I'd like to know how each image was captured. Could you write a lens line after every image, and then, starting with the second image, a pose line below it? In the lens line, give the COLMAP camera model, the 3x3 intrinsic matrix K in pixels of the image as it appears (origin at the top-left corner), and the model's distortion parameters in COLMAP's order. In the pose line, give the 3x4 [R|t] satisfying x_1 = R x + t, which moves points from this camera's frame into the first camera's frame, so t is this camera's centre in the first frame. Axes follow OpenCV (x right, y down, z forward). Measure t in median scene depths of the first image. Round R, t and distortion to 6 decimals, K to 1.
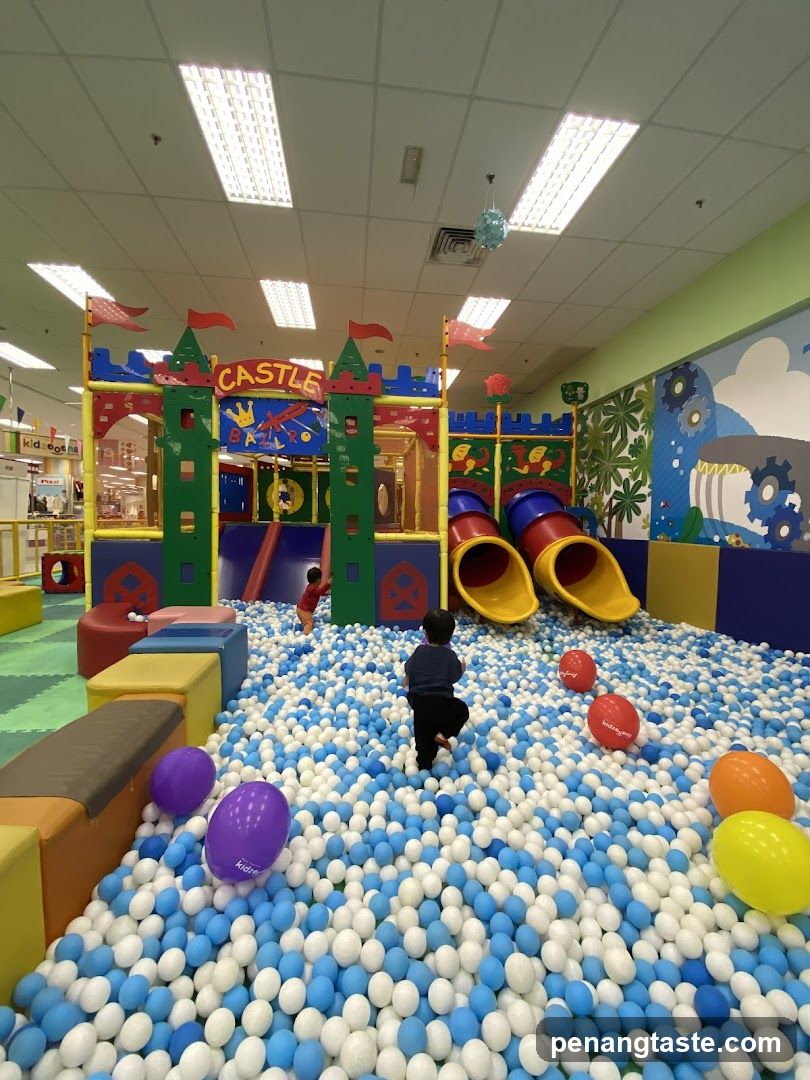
lens RADIAL K [[439.1, 0, 405.0], [0, 439.1, 540.0], [0, 0, 1]] dist [0.000052, -0.000033]
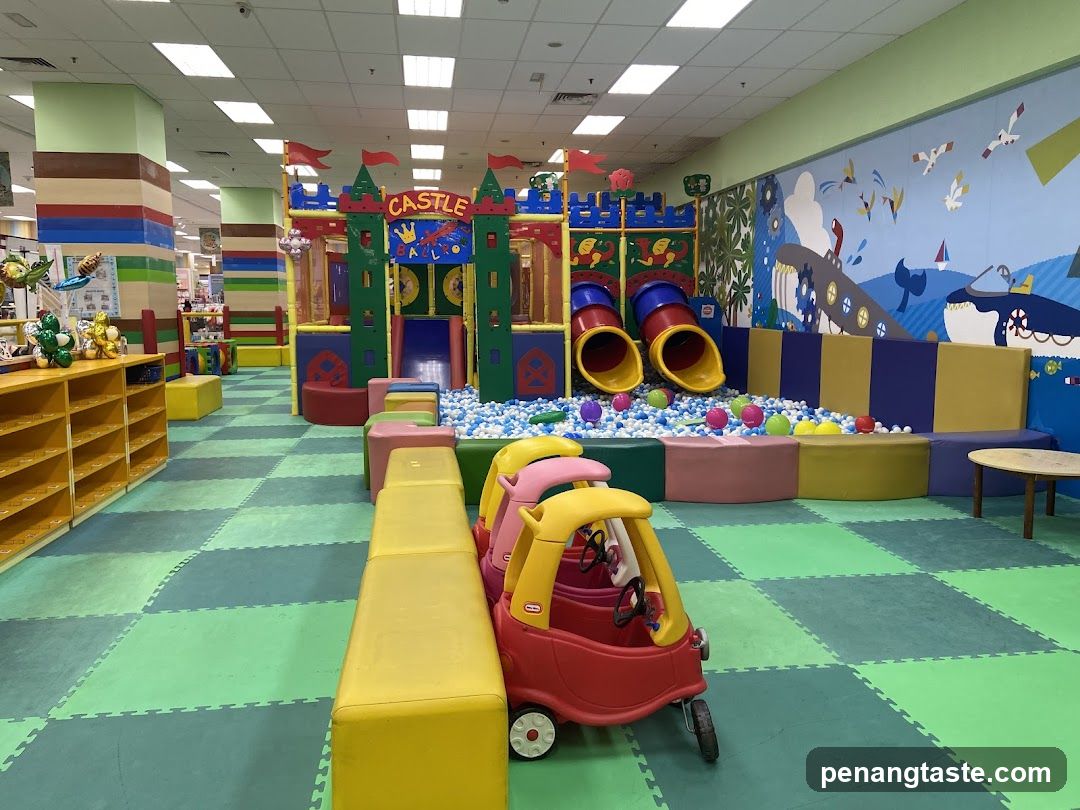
lens RADIAL K [[819.1, 0, 540.0], [0, 819.1, 405.0], [0, 0, 1]] dist [0.007568, -0.000010]
pose [[0.999756, -0.017815, 0.013079, -0.019603], [0.016720, 0.996695, 0.079493, 0.024227], [-0.014452, -0.079255, 0.996750, -1.185239]]
